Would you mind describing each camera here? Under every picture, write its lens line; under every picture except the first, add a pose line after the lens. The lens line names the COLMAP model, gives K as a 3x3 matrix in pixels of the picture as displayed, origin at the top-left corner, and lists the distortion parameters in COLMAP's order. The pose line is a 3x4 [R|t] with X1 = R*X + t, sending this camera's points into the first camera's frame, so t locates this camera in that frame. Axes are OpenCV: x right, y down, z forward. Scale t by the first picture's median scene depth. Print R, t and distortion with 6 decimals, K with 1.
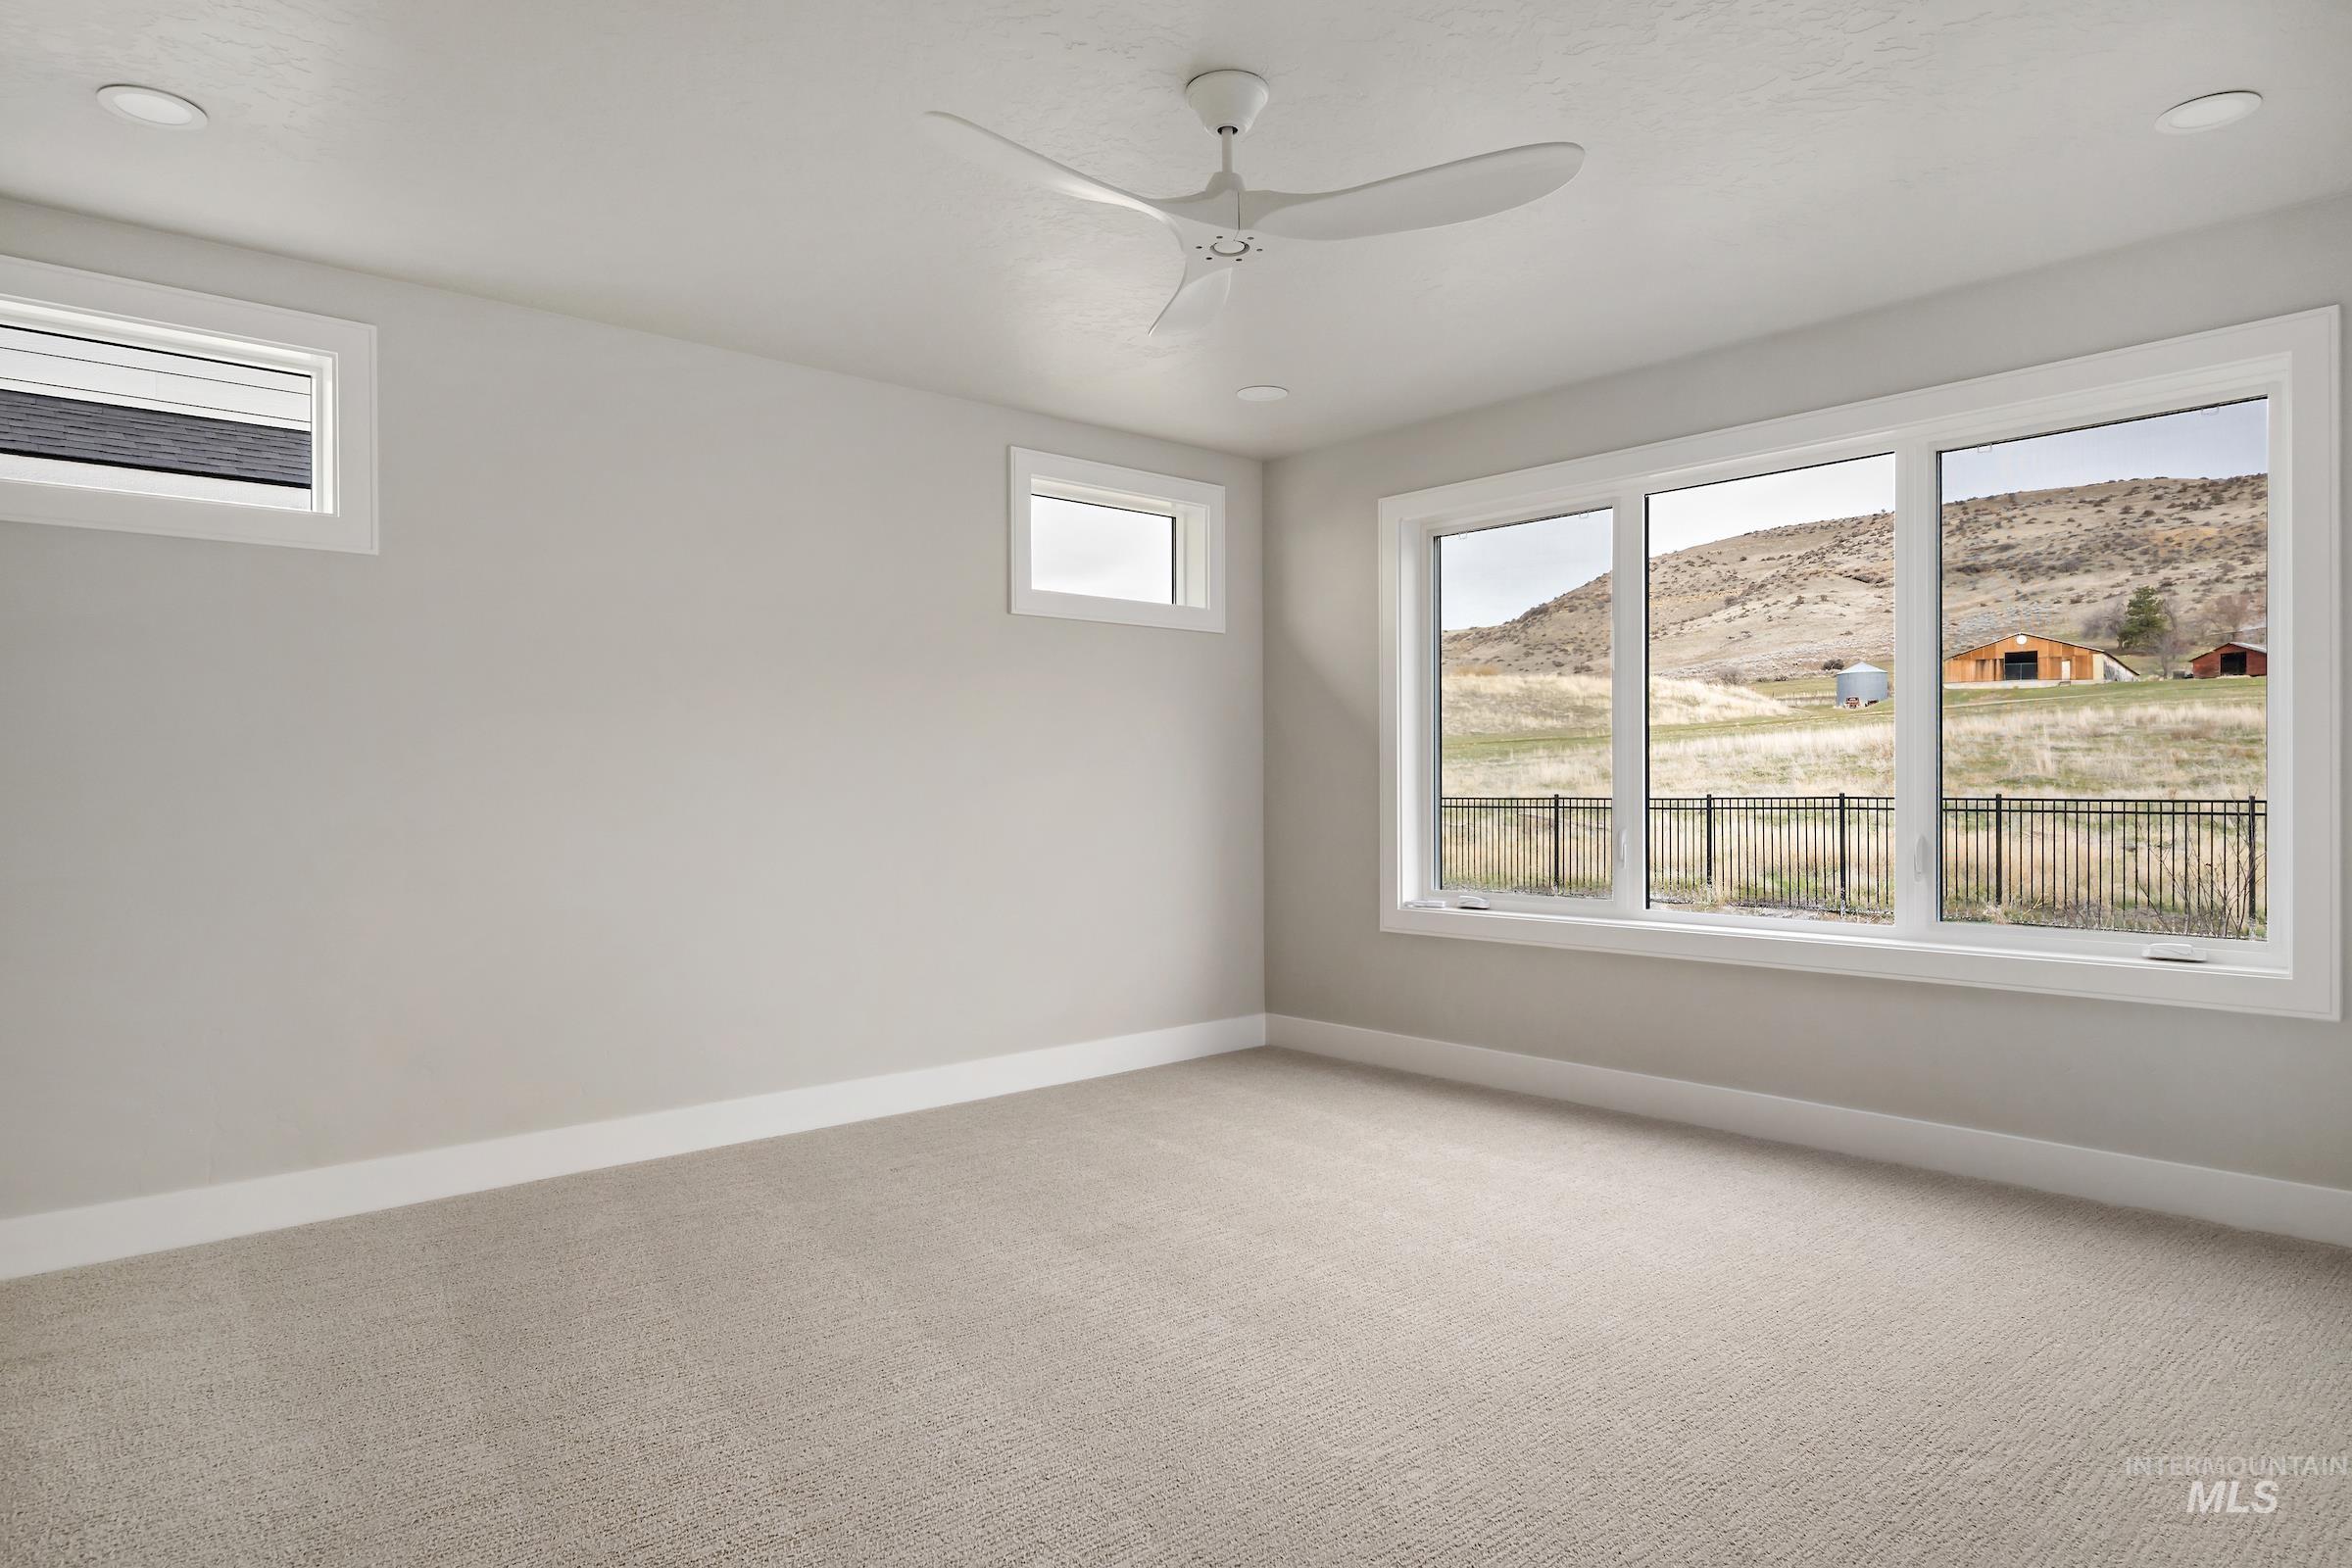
lens RADIAL K [[1355.7, 0, 1159.2], [0, 1355.7, 799.0], [0, 0, 1]] dist [-0.004705, -0.001604]
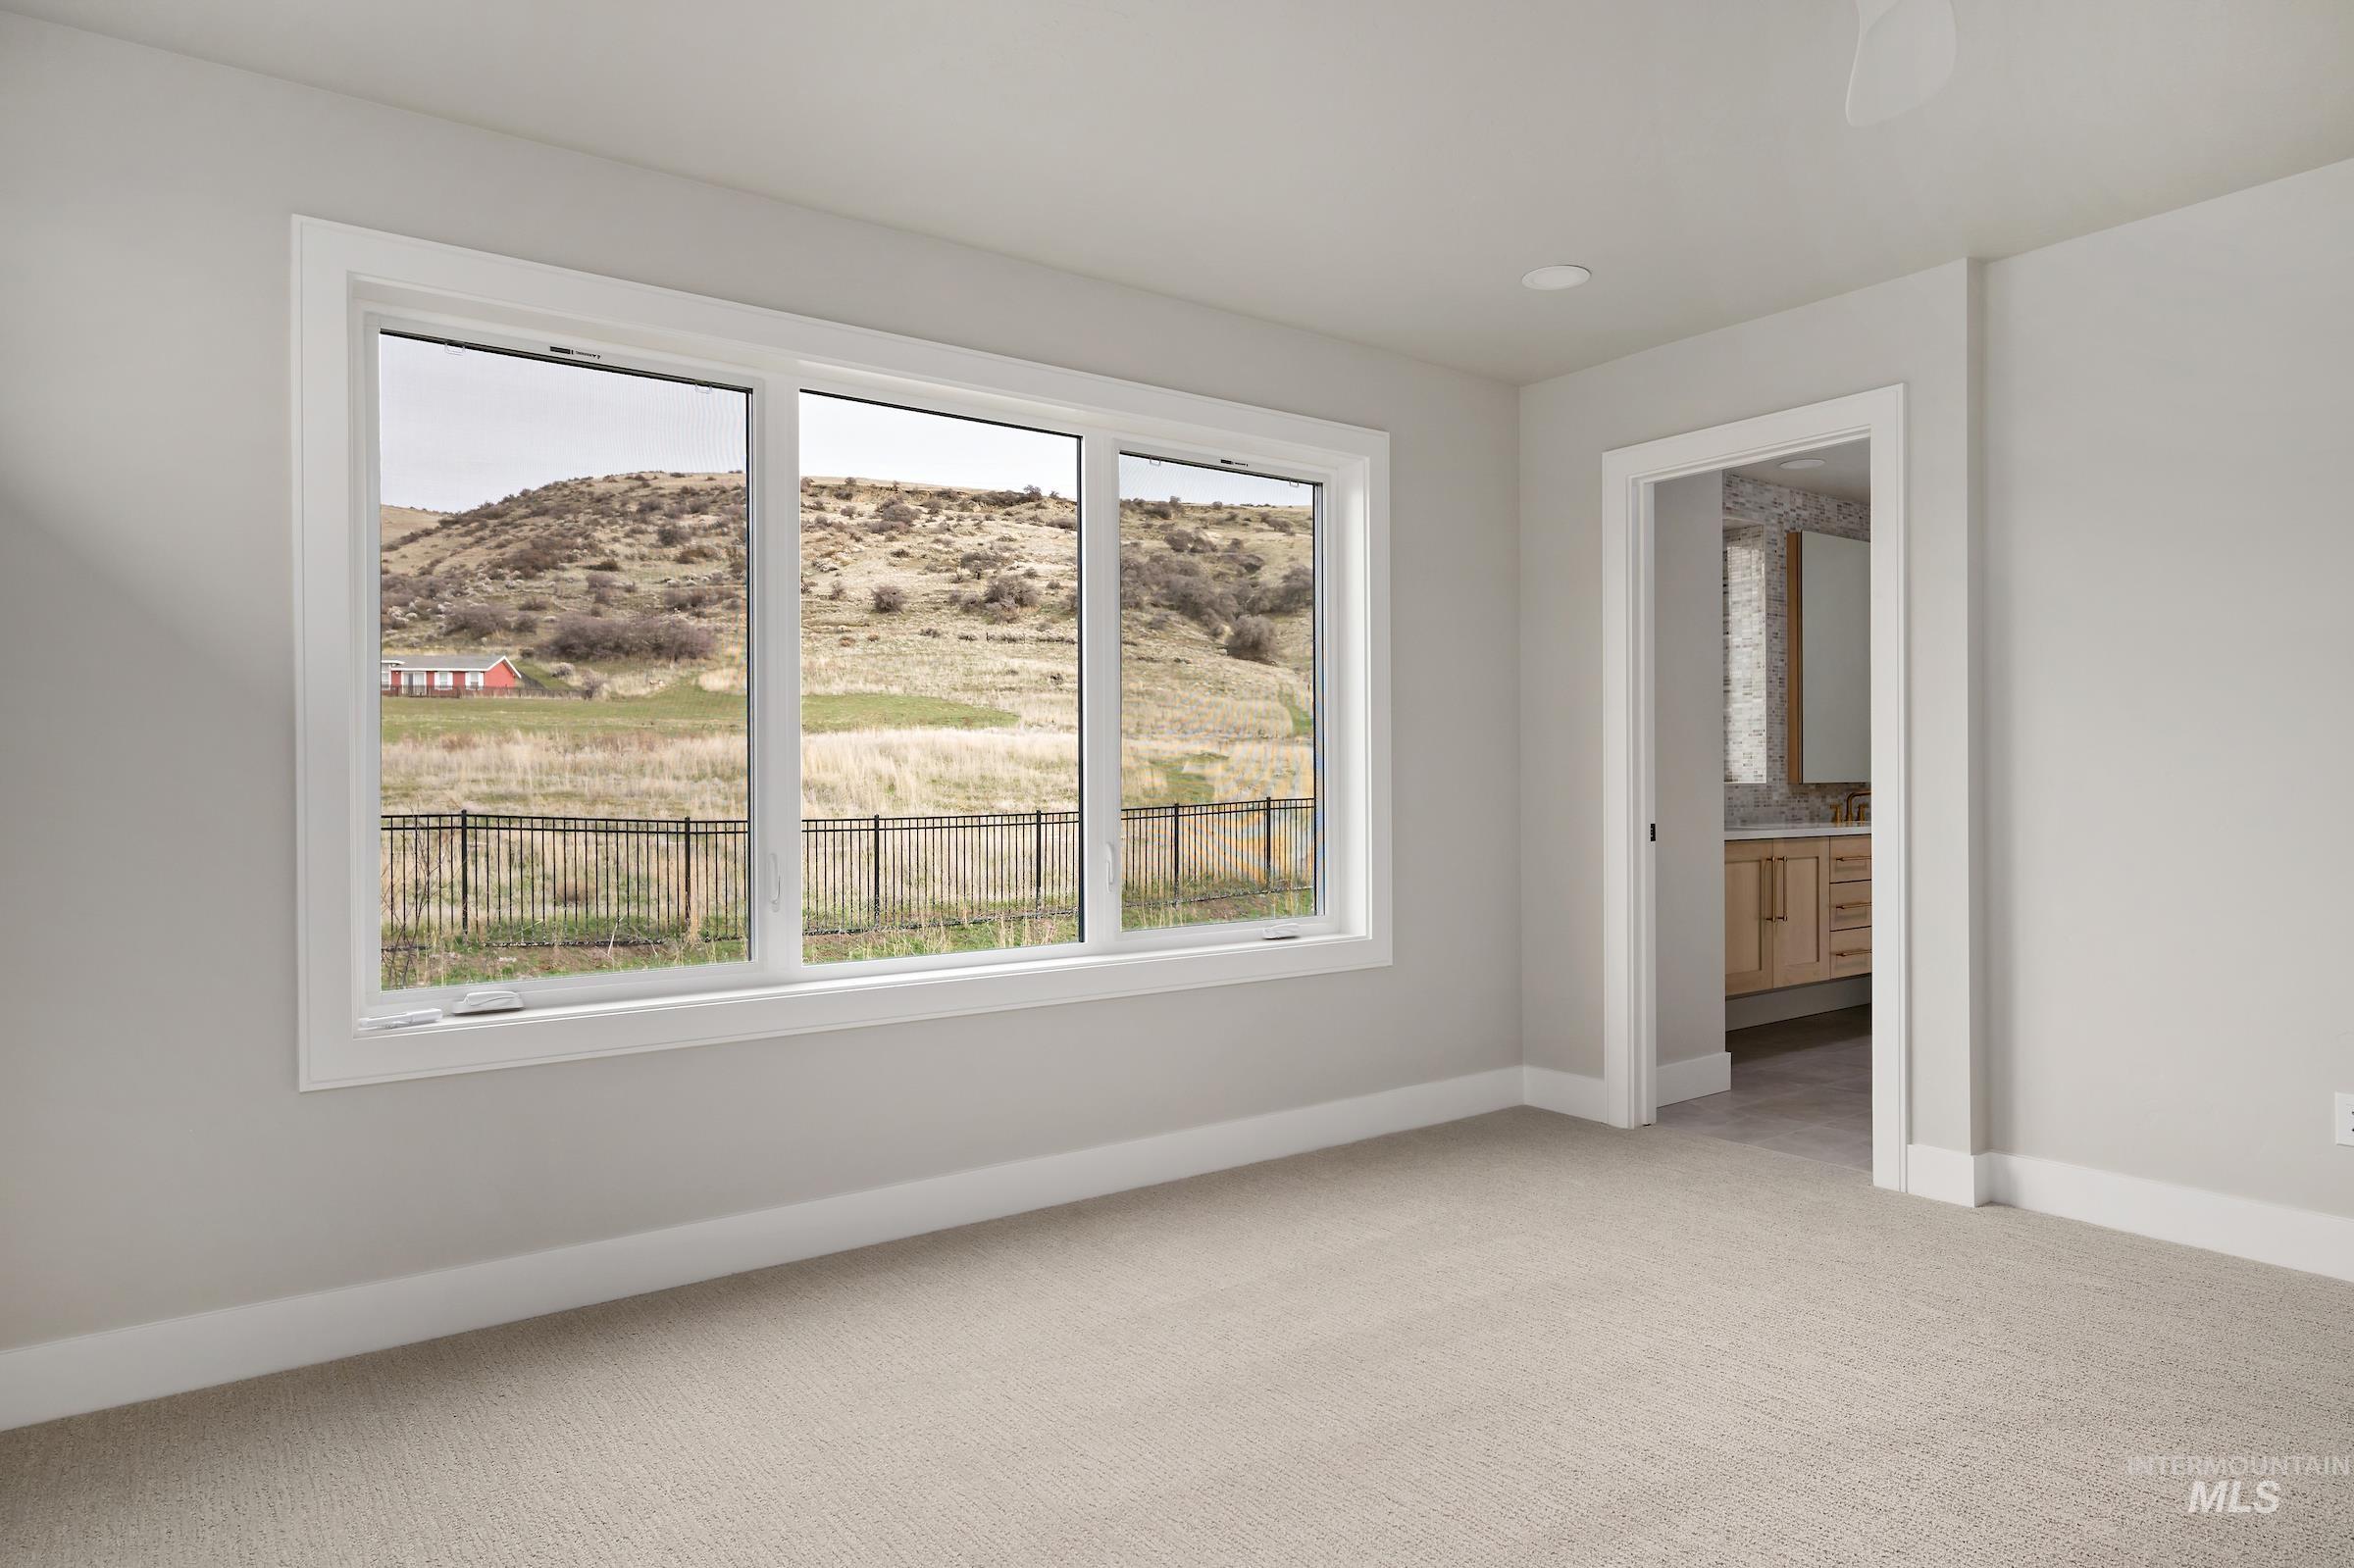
lens RADIAL K [[1413.2, 0, 1179.2], [0, 1413.2, 779.3], [0, 0, 1]] dist [0.025514, 0.001272]
pose [[0.083734, 0.010362, 0.996434, -0.380958], [0.018993, 0.999748, -0.011993, -0.004983], [-0.996307, 0.019930, 0.083516, 0.760320]]
